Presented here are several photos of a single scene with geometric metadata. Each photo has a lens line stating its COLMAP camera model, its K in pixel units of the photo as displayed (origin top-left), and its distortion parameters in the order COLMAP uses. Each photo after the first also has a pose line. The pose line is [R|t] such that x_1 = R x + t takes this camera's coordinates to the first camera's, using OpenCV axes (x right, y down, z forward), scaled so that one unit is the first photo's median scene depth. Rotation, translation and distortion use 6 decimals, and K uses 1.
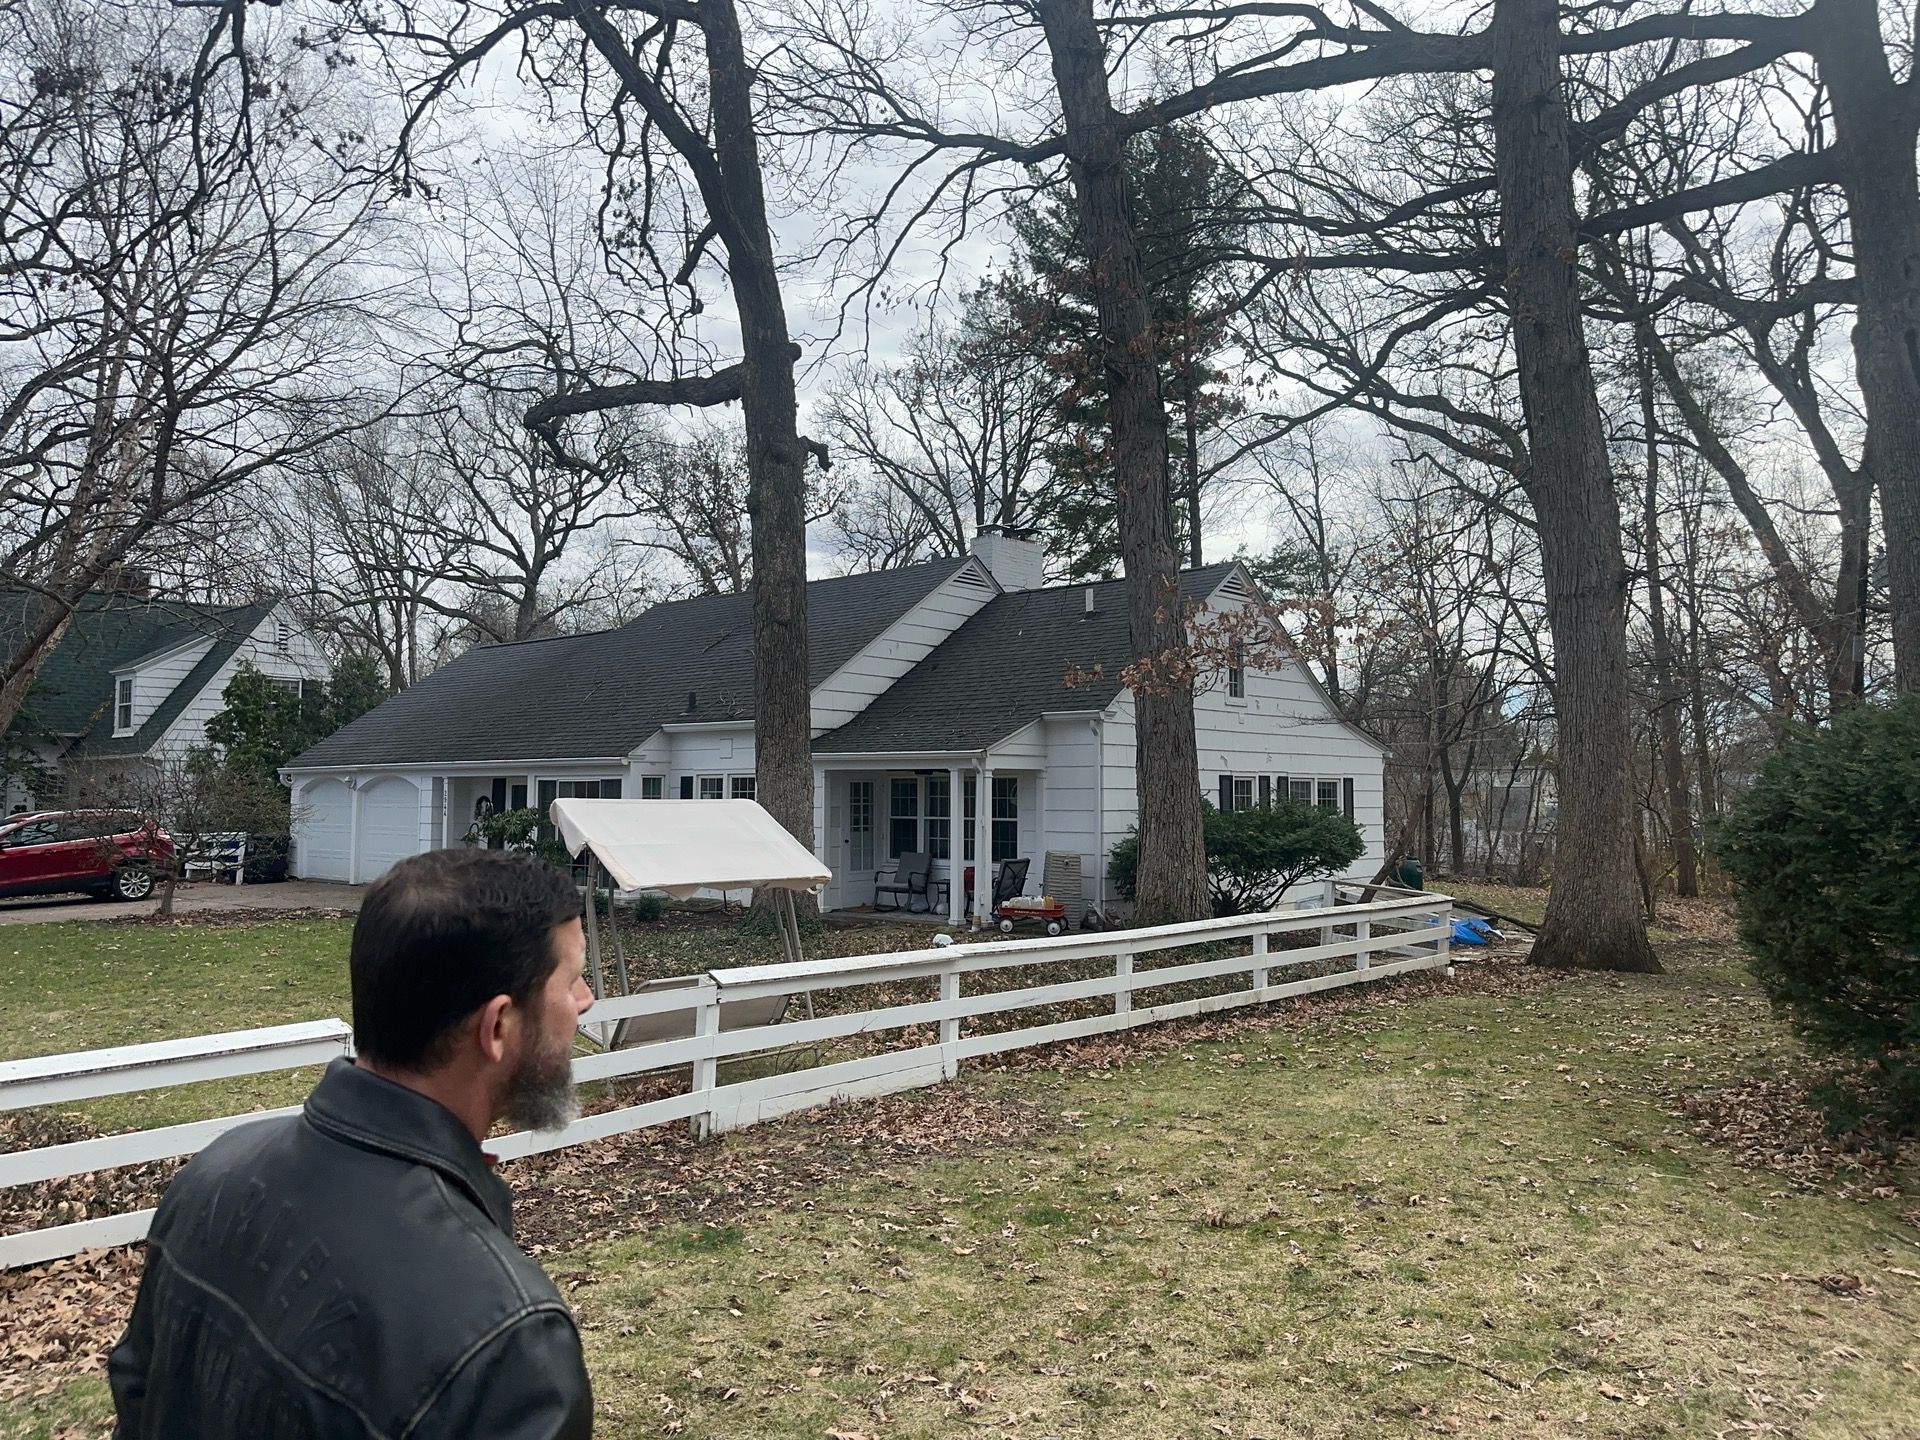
lens RADIAL K [[1315.7, 0, 954.6], [0, 1315.7, 717.6], [0, 0, 1]] dist [0.115887, -0.149576]
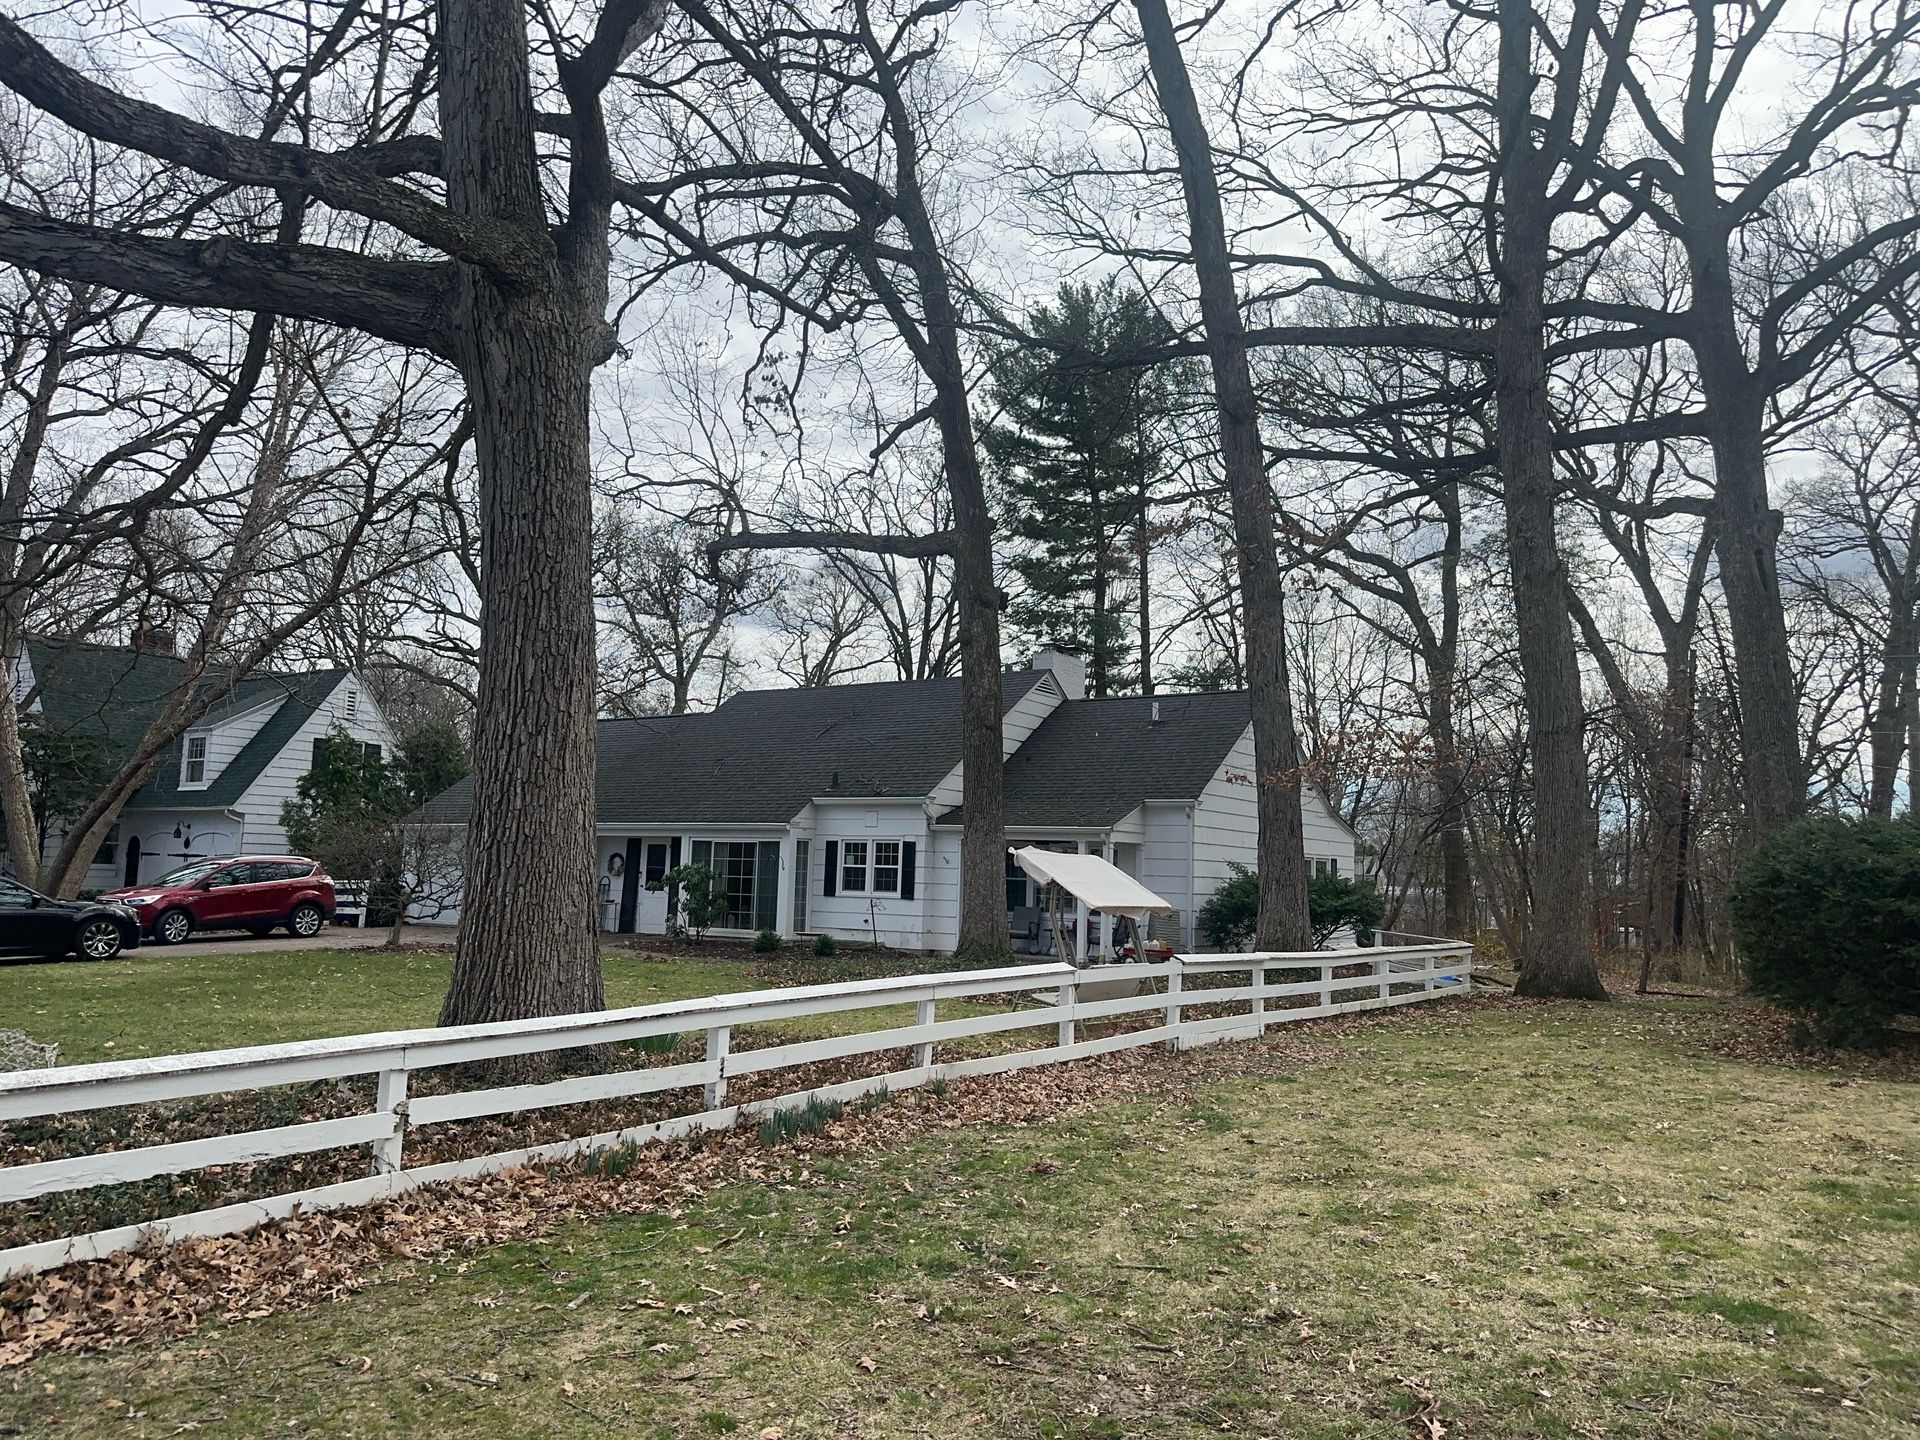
lens RADIAL K [[1315.7, 0, 954.6], [0, 1315.7, 717.6], [0, 0, 1]] dist [0.115887, -0.149576]
pose [[0.991629, 0.041382, 0.122311, -0.230390], [-0.034286, 0.997636, -0.059563, -0.000644], [-0.124486, 0.054871, 0.990703, -0.224055]]
